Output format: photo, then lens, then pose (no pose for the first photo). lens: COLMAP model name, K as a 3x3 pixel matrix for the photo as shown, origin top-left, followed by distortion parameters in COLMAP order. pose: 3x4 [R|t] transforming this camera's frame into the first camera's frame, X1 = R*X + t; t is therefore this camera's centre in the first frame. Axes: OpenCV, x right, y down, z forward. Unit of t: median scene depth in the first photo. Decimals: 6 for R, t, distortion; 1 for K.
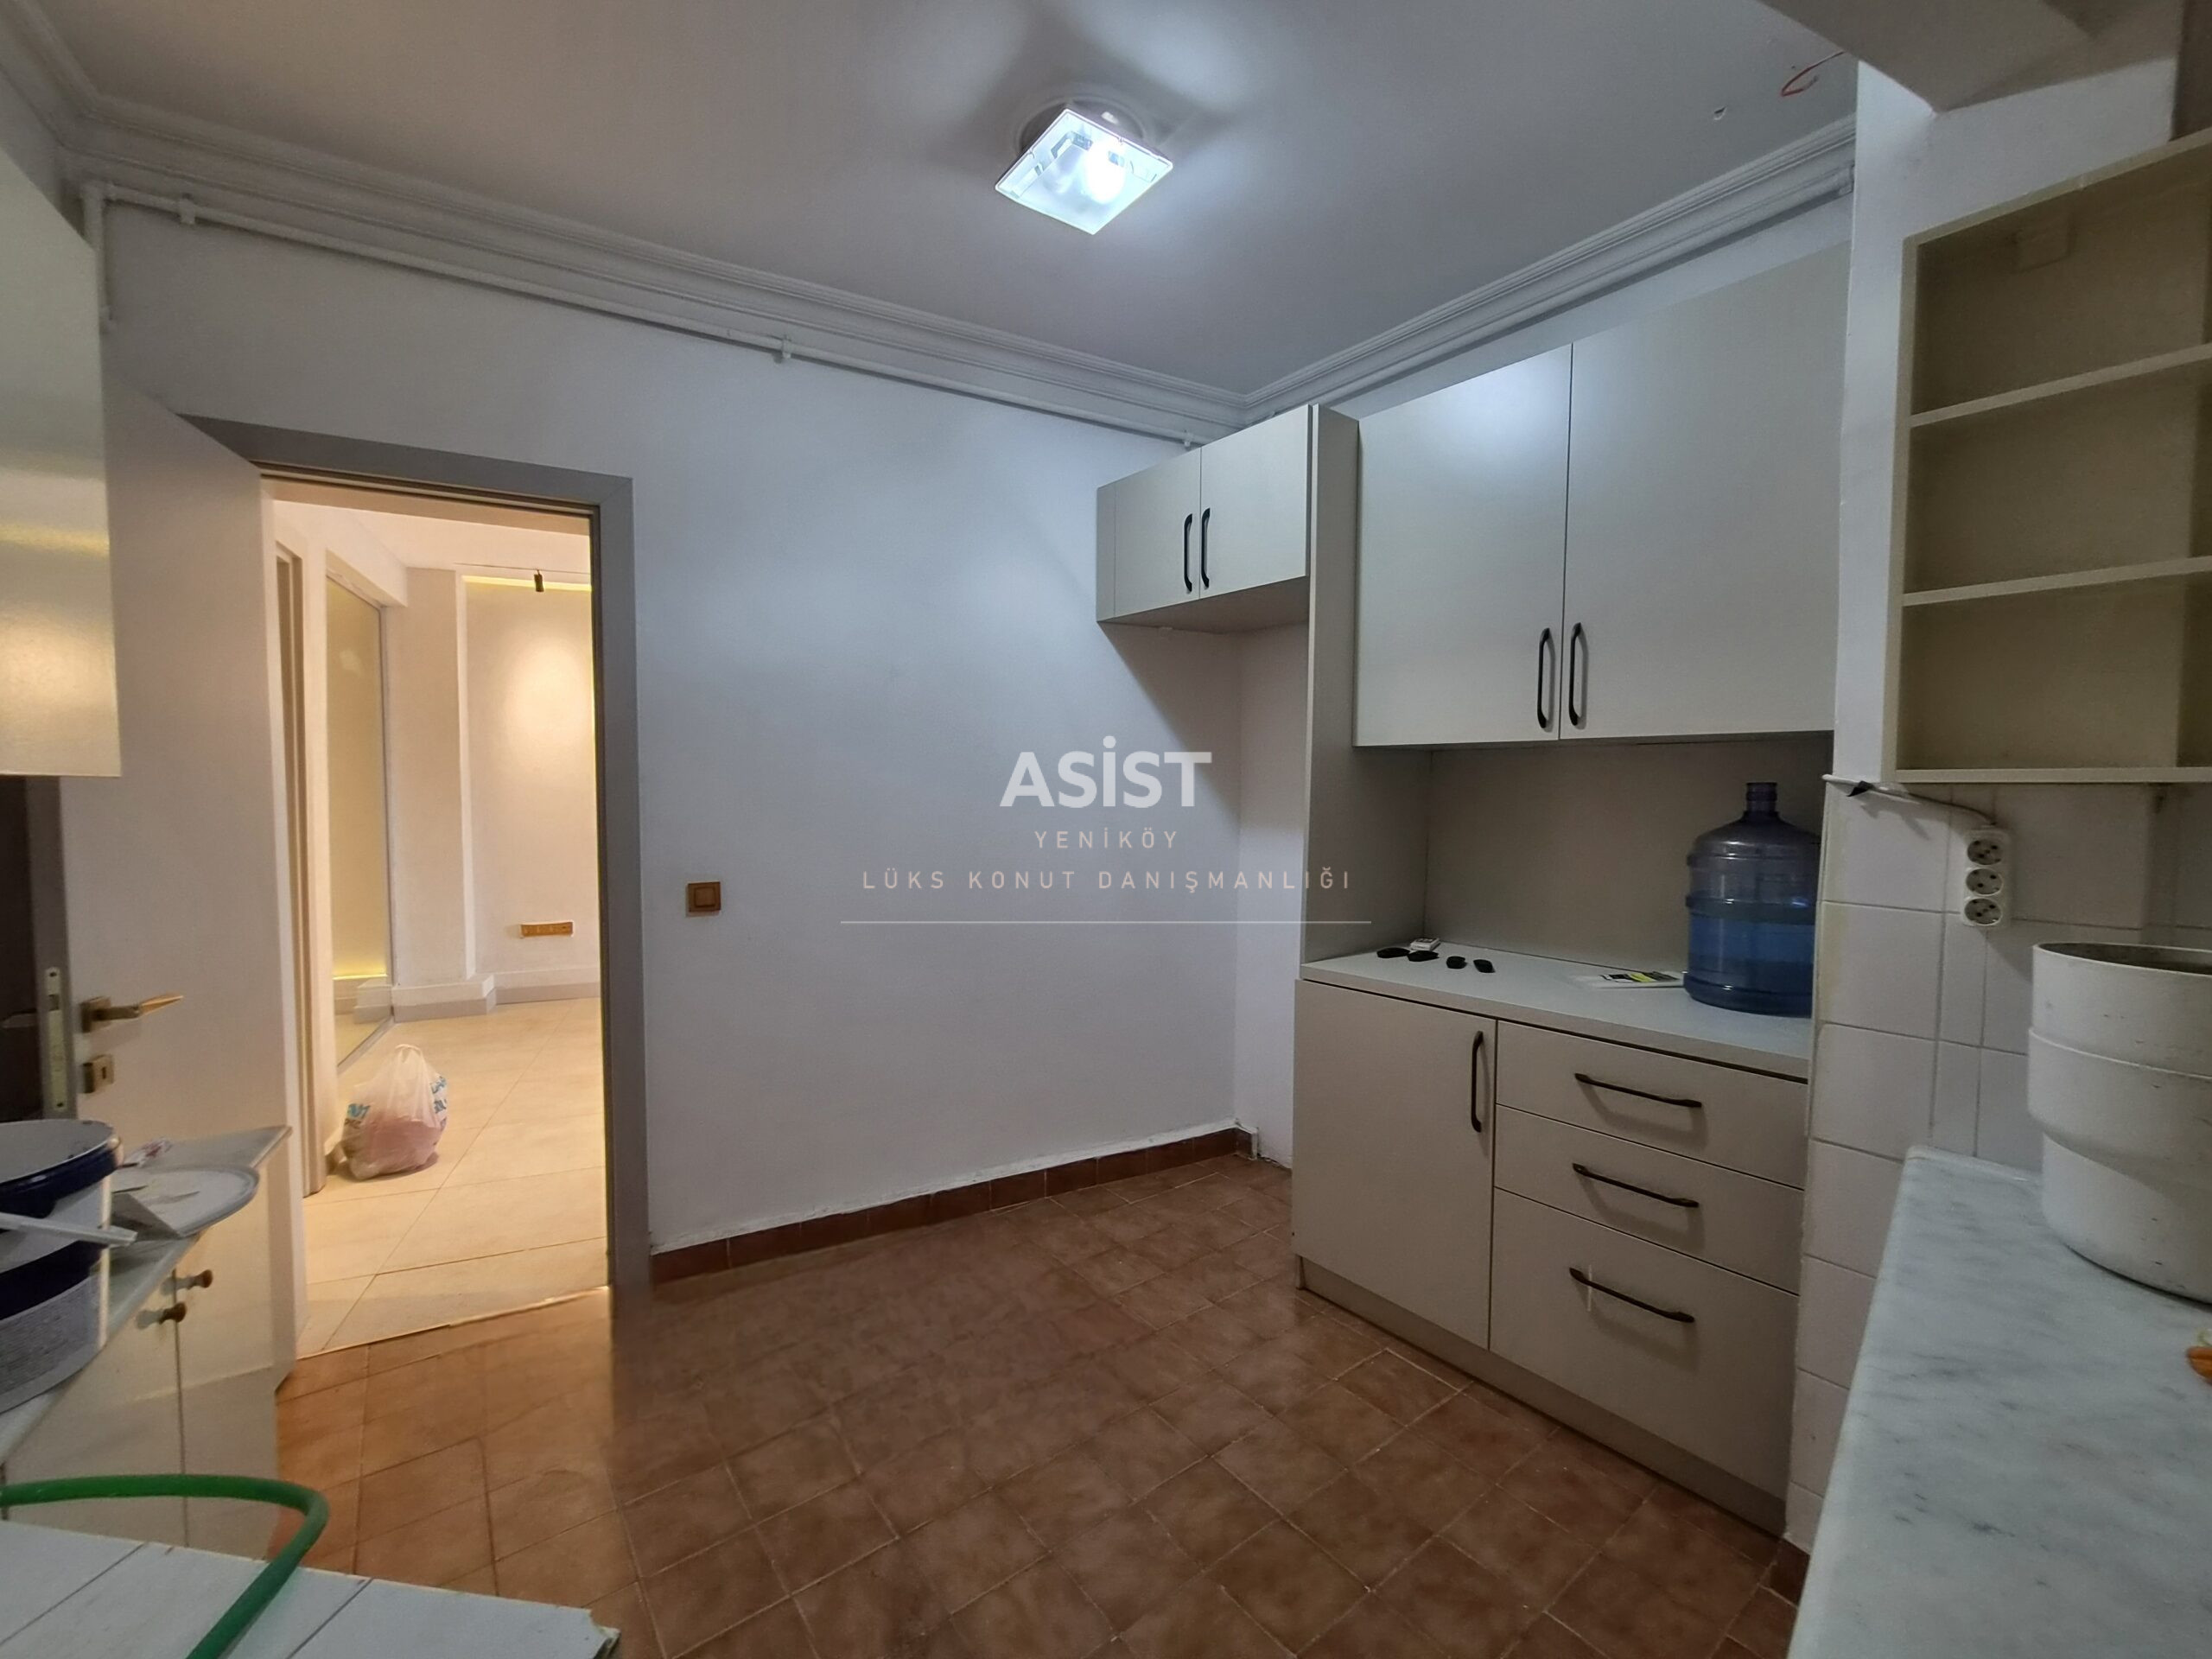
lens RADIAL K [[883.0, 0, 1103.7], [0, 883.0, 825.4], [0, 0, 1]] dist [0.002107, 0.000116]
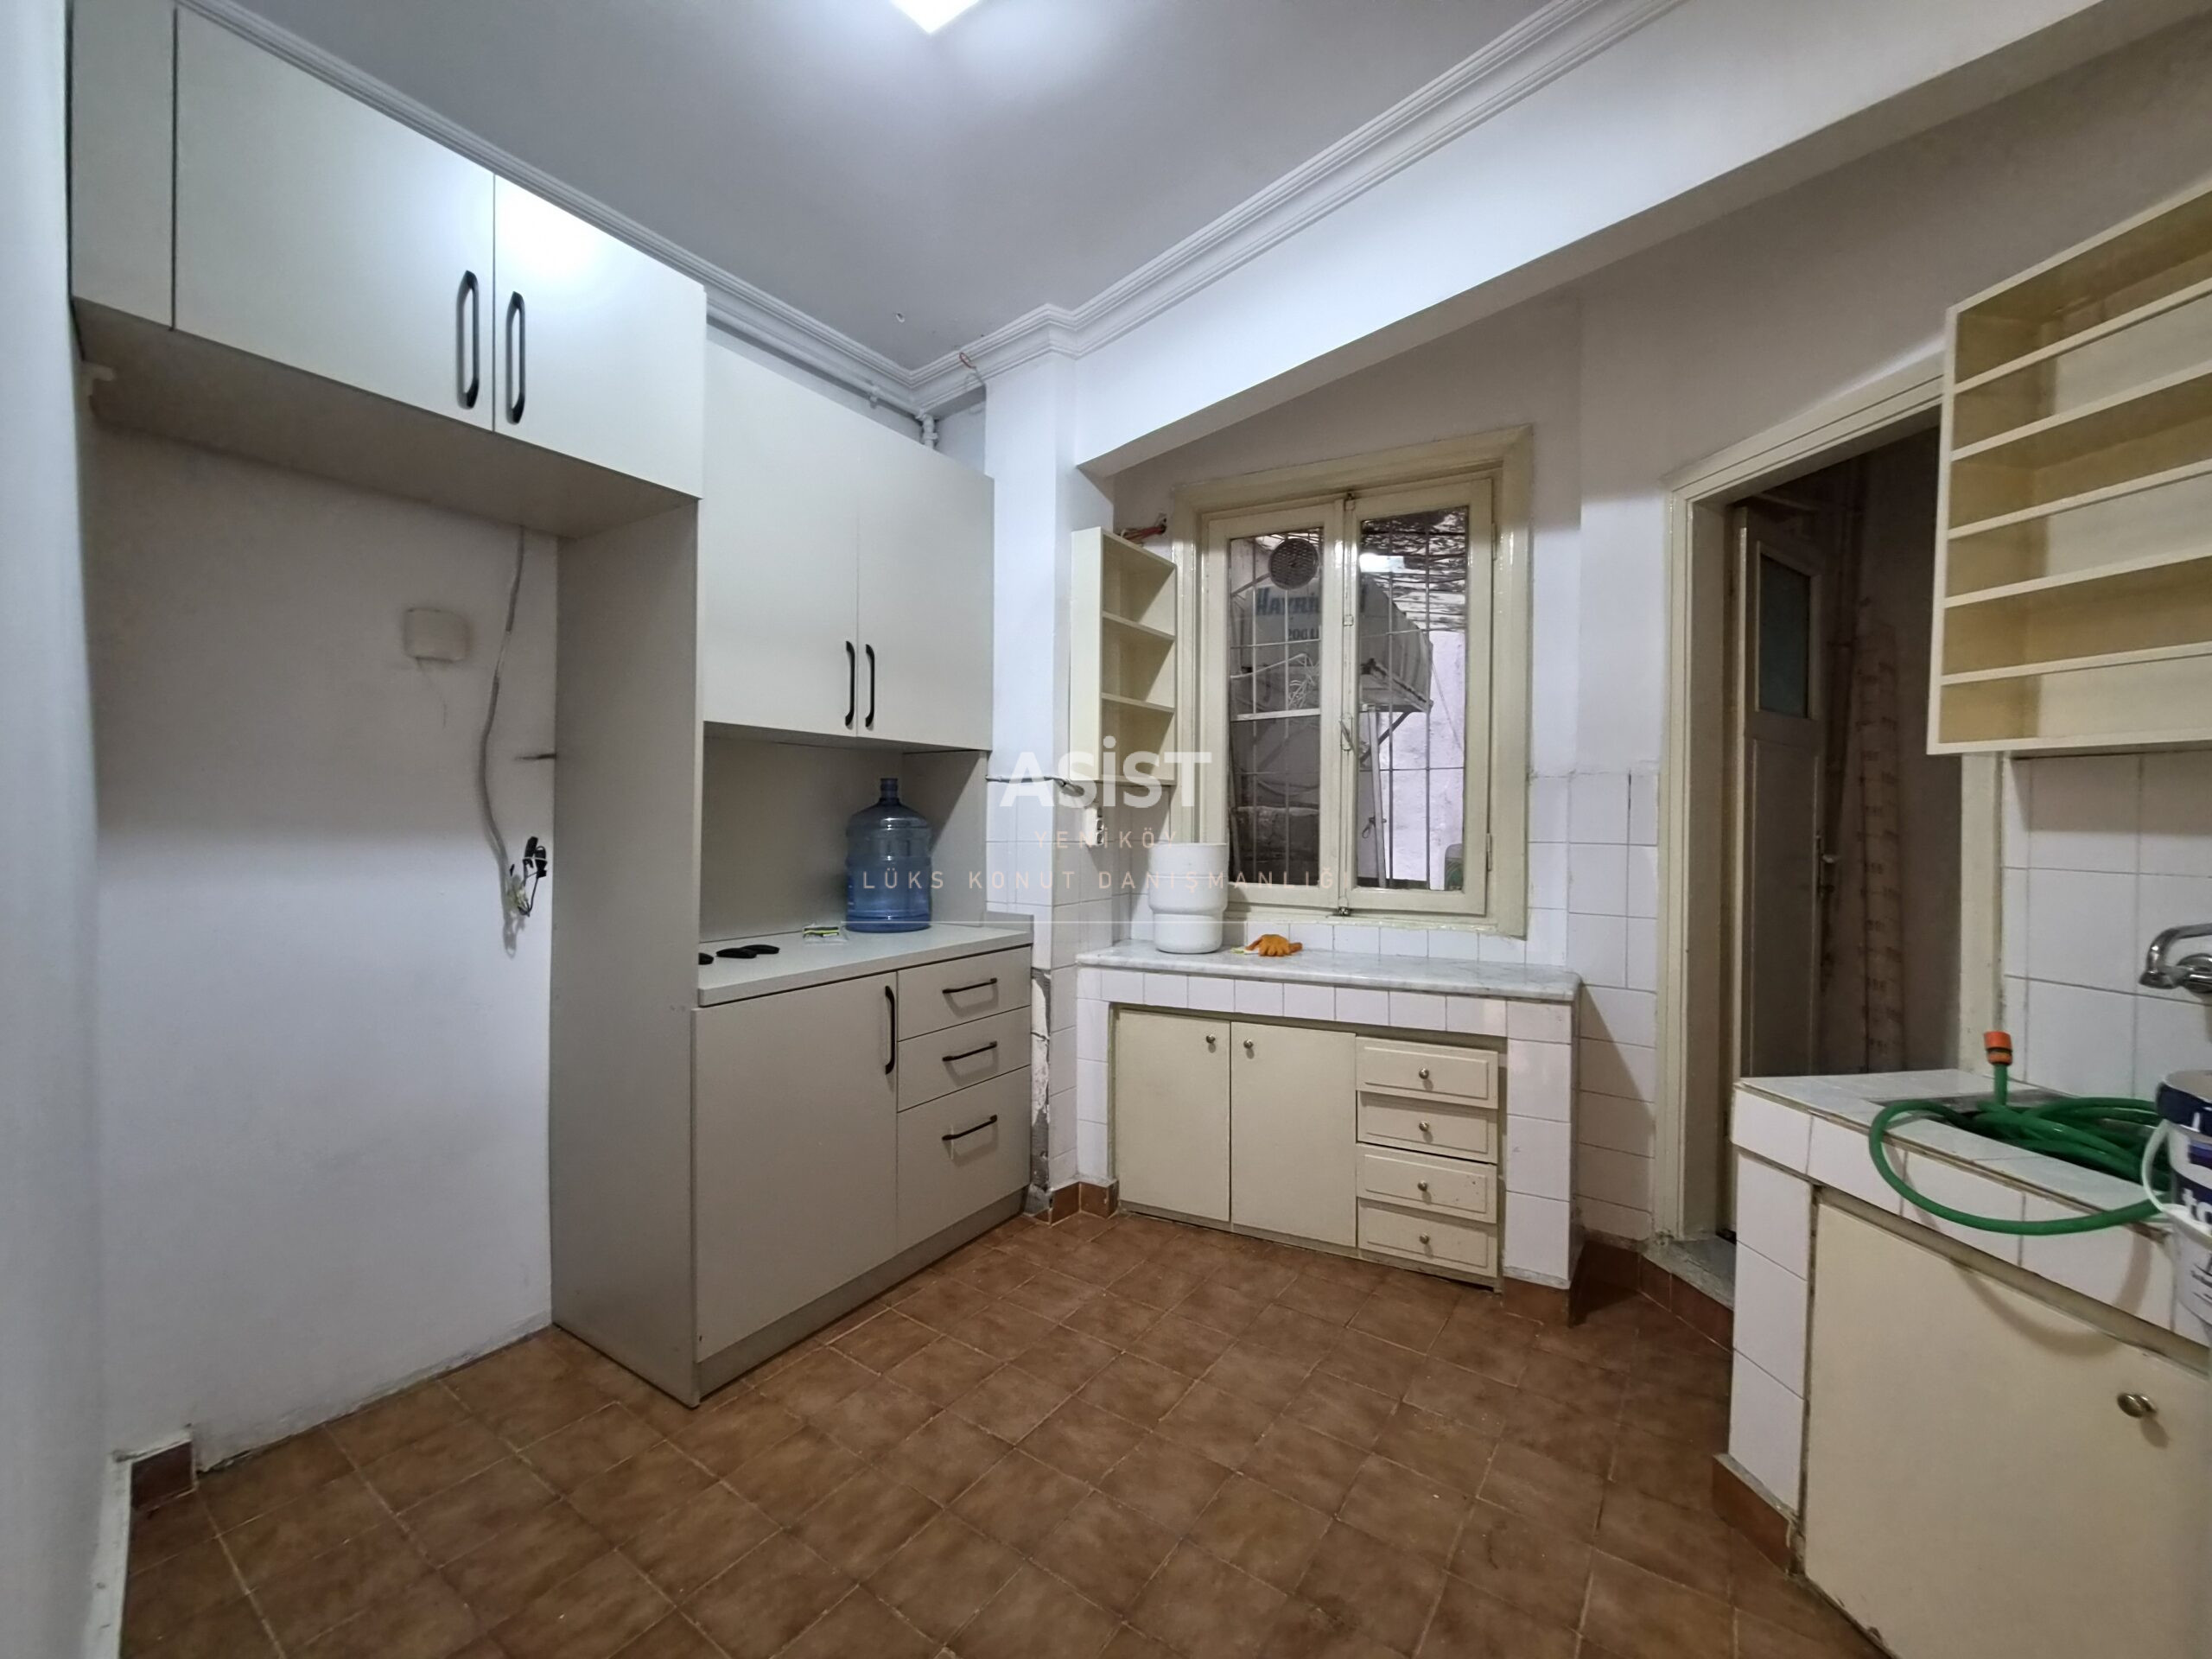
lens RADIAL K [[883.0, 0, 1103.7], [0, 883.0, 825.4], [0, 0, 1]] dist [0.002107, 0.000116]
pose [[-0.275512, -0.018732, 0.961115, -0.774313], [0.030245, 0.999146, 0.028143, -0.000028], [-0.960822, 0.036823, -0.274710, 1.061787]]
